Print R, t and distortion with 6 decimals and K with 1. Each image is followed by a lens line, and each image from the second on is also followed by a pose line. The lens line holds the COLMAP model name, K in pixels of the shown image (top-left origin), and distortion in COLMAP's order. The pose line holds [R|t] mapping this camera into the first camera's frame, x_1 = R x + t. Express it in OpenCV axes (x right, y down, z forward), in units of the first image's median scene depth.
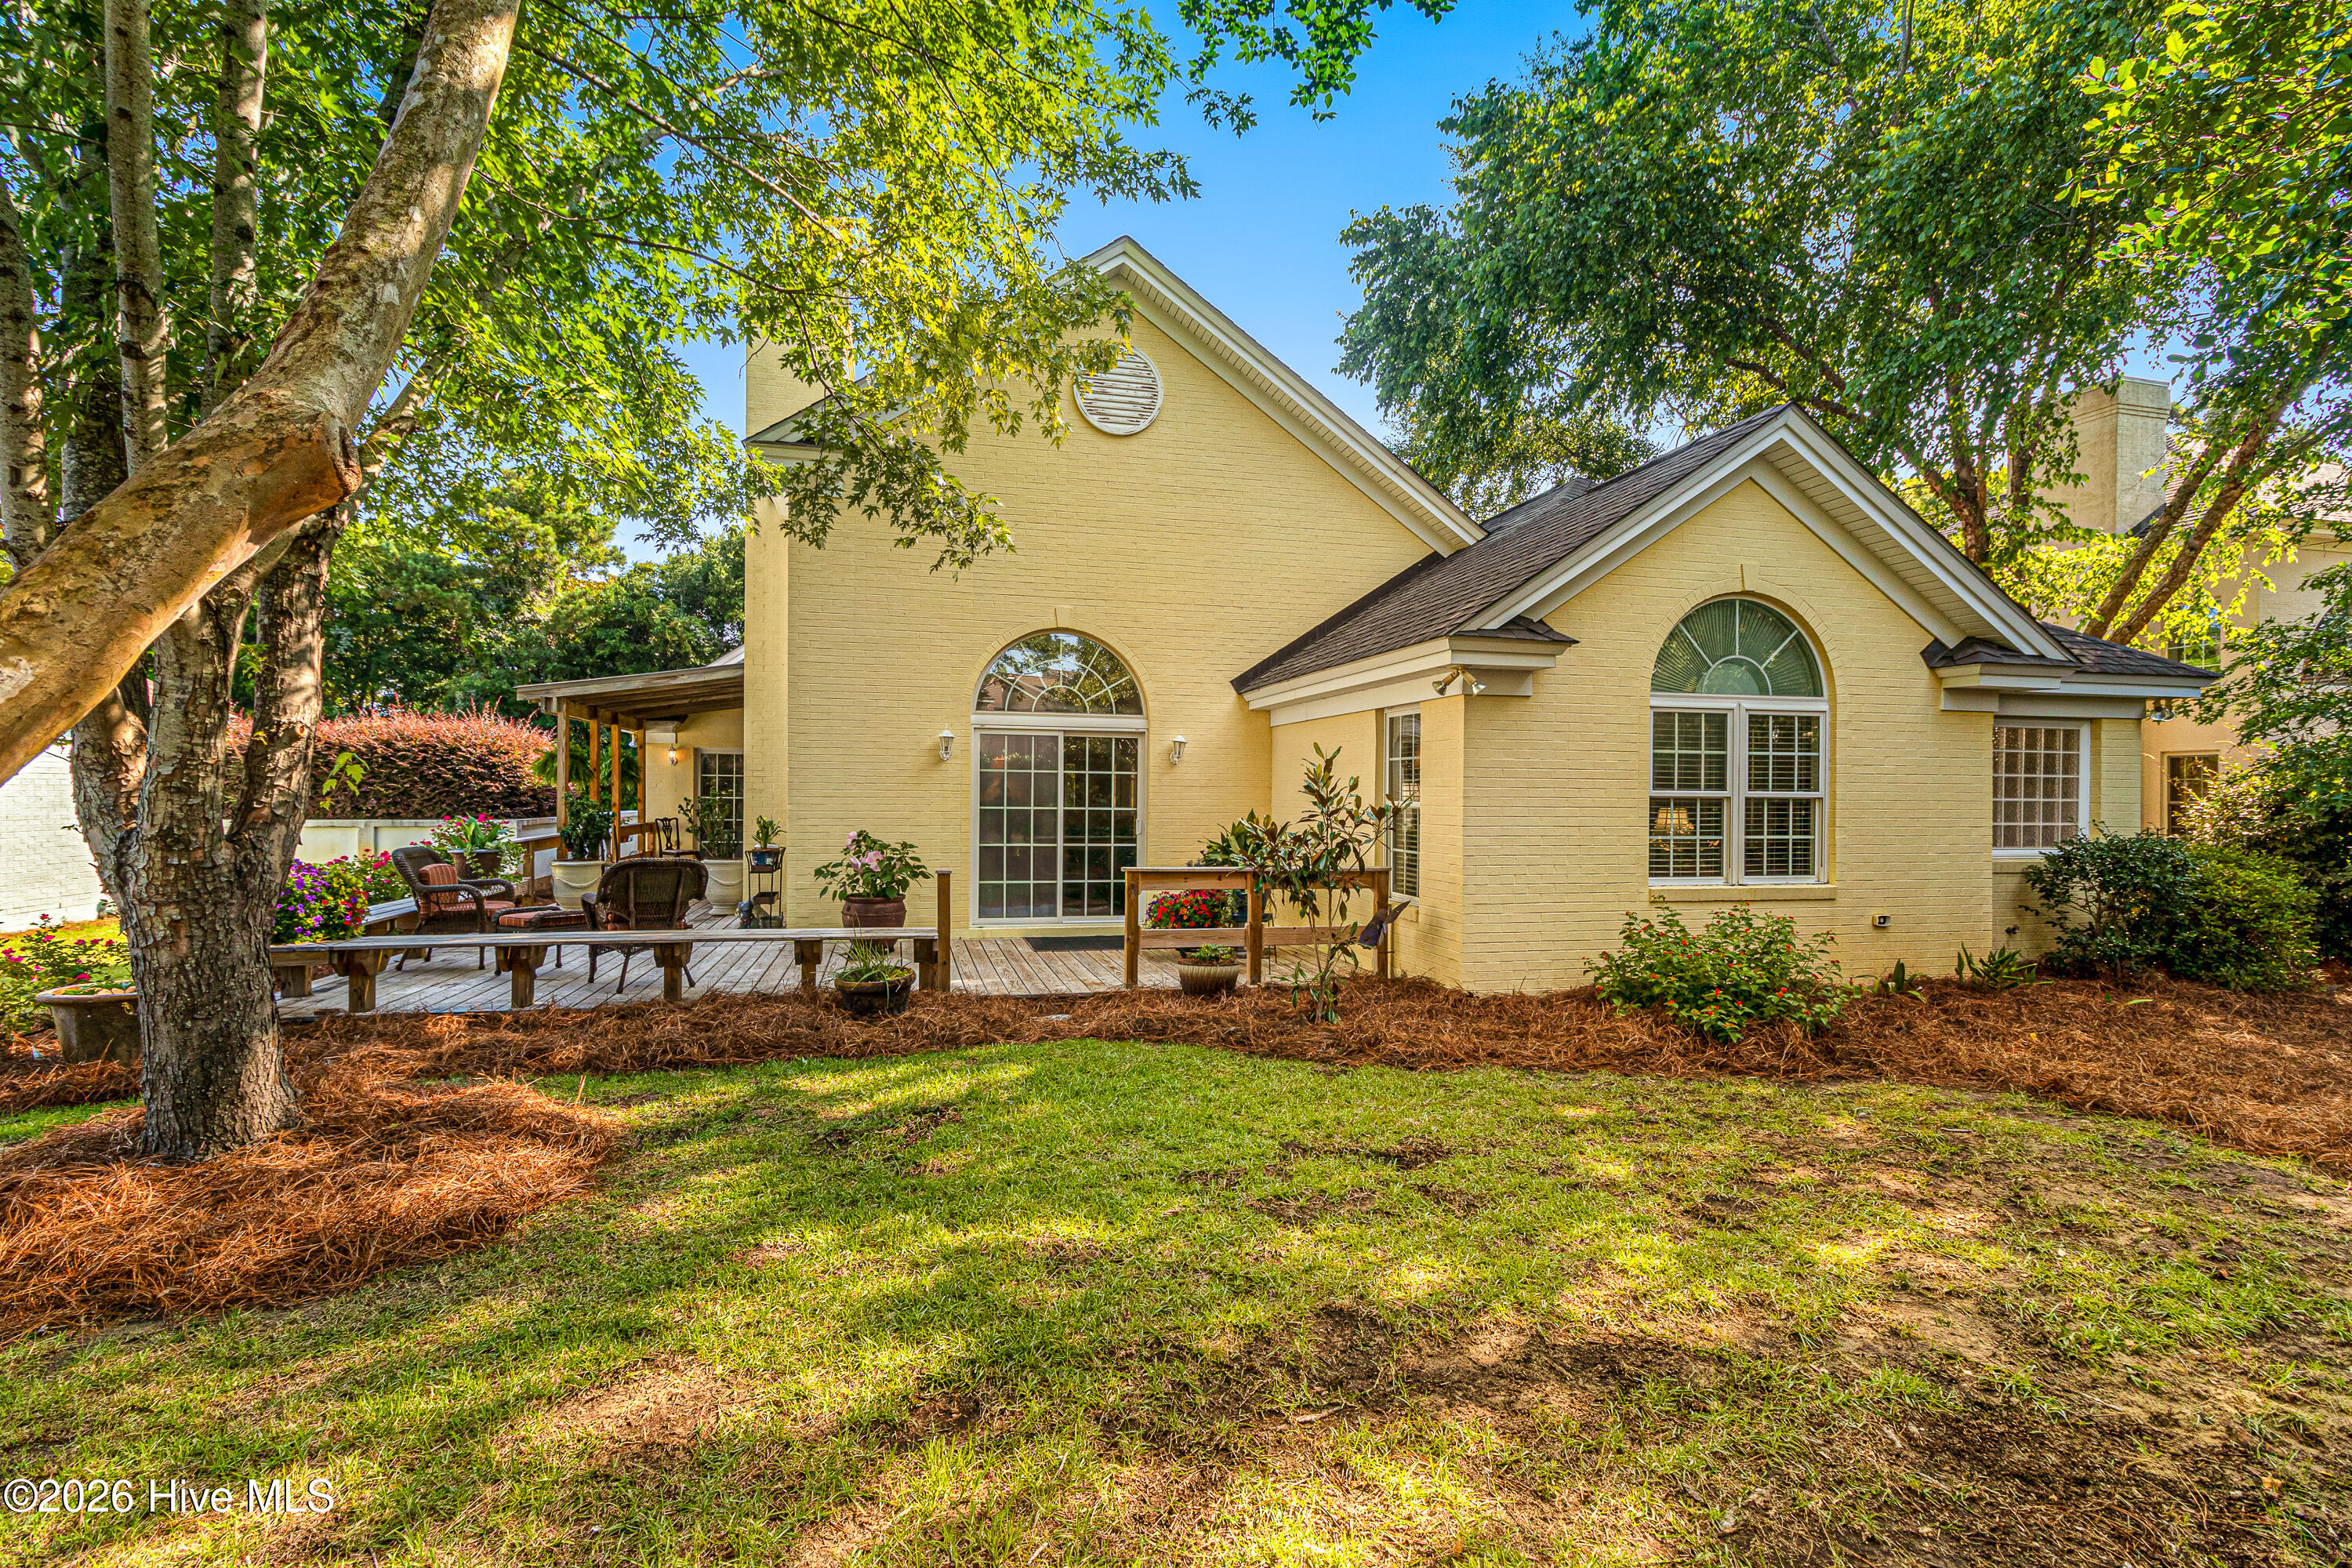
lens RADIAL K [[1069.1, 0, 1185.5], [0, 1069.1, 803.3], [0, 0, 1]] dist [0.017116, 0.000216]
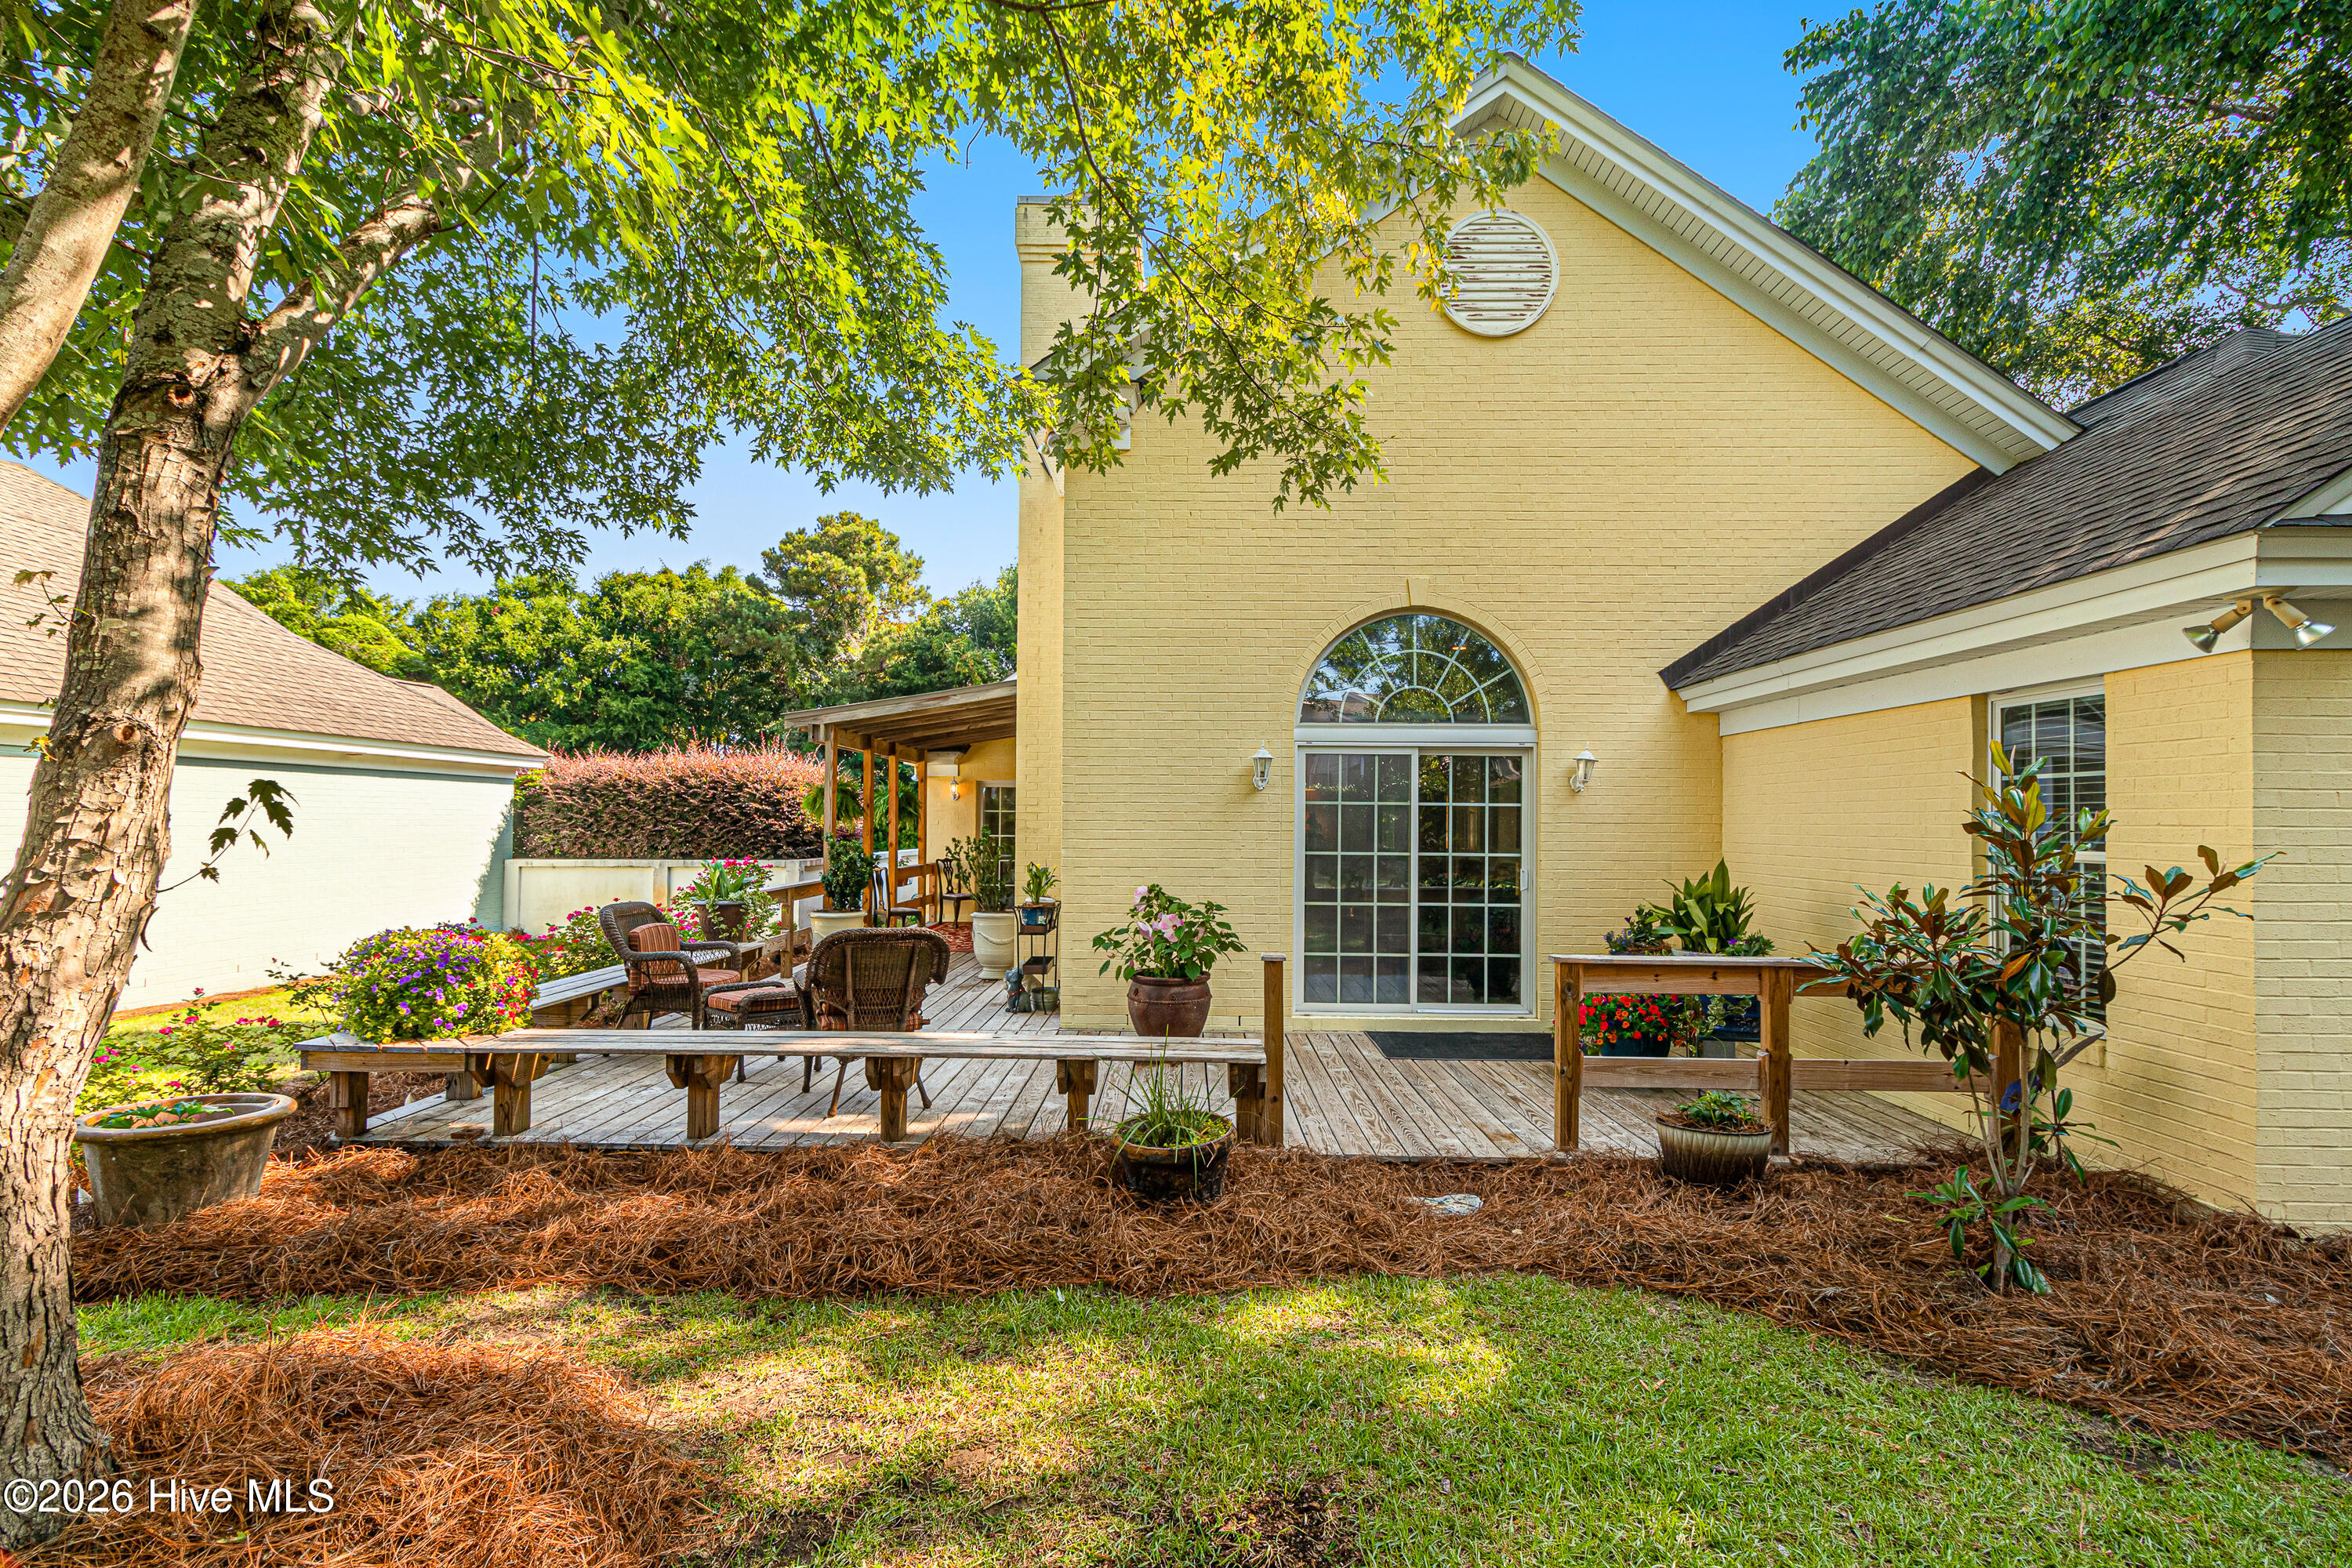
lens RADIAL K [[1106.8, 0, 1197.6], [0, 1106.8, 817.7], [0, 0, 1]] dist [0.018434, 0.000078]
pose [[0.967957, -0.004411, -0.251077, -0.080824], [-0.000091, 0.999839, -0.017916, -0.007653], [0.251115, 0.017365, 0.967801, 0.267479]]
